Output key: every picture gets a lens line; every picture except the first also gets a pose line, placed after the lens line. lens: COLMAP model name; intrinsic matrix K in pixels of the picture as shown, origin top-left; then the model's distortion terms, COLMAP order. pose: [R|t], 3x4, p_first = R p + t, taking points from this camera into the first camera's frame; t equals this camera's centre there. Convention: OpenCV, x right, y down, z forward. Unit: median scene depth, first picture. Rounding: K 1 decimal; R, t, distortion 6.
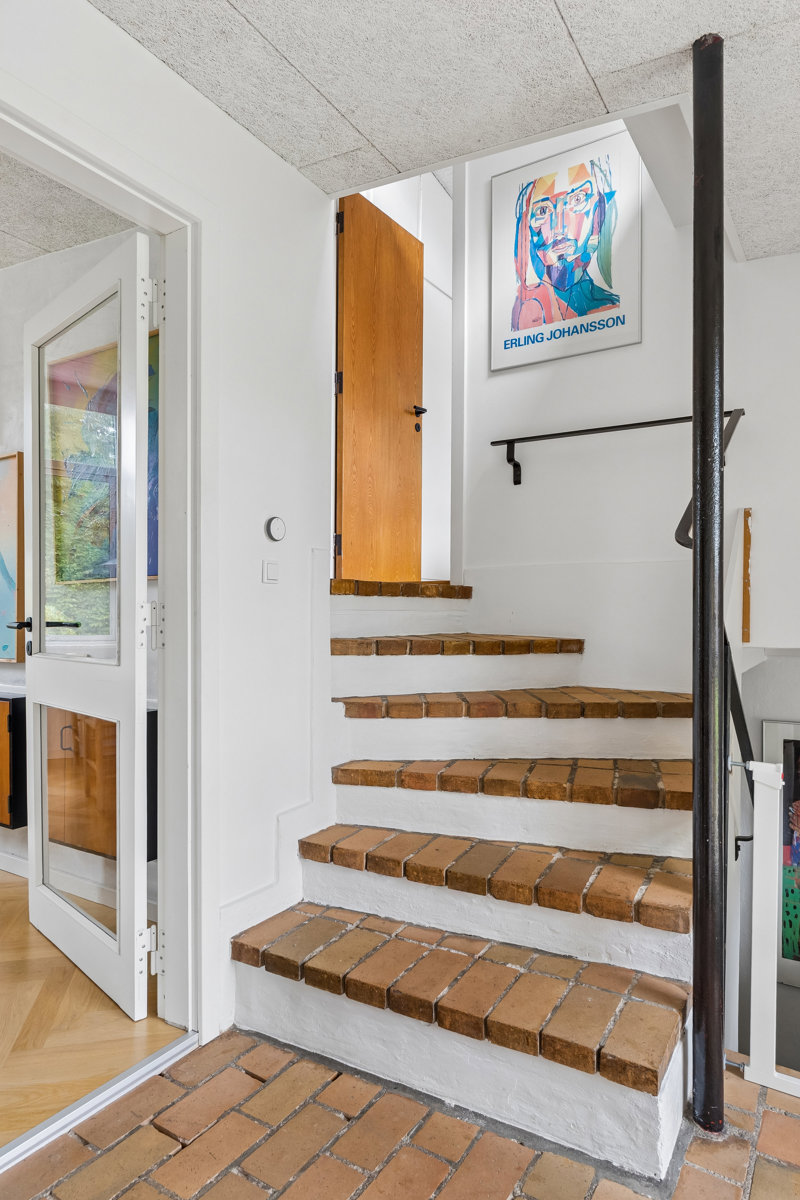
lens RADIAL K [[710.9, 0, 400.4], [0, 710.9, 610.2], [0, 0, 1]] dist [-0.001752, -0.000250]
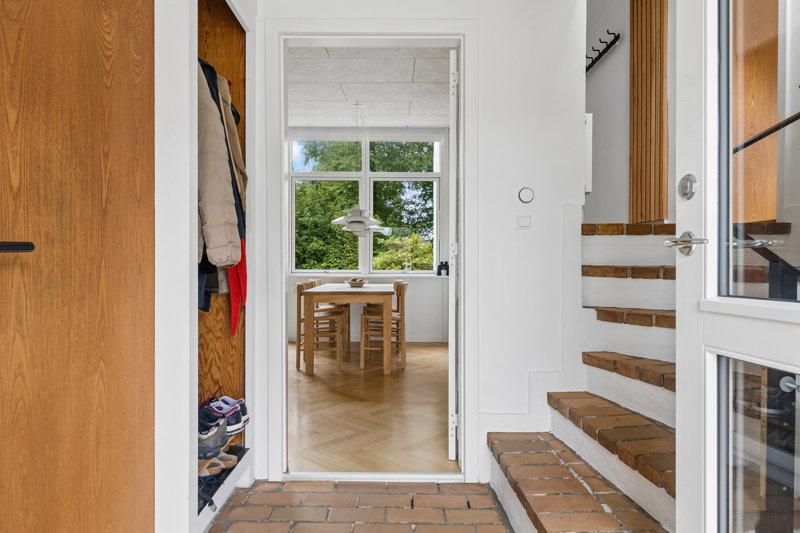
lens RADIAL K [[467.7, 0, 400.6], [0, 467.7, 265.1], [0, 0, 1]] dist [0.006981, -0.000832]
pose [[0.552060, -0.000566, -0.833804, 0.555609], [0.003878, 0.999991, 0.001888, 0.041211], [0.833796, -0.004276, 0.552057, 0.168049]]
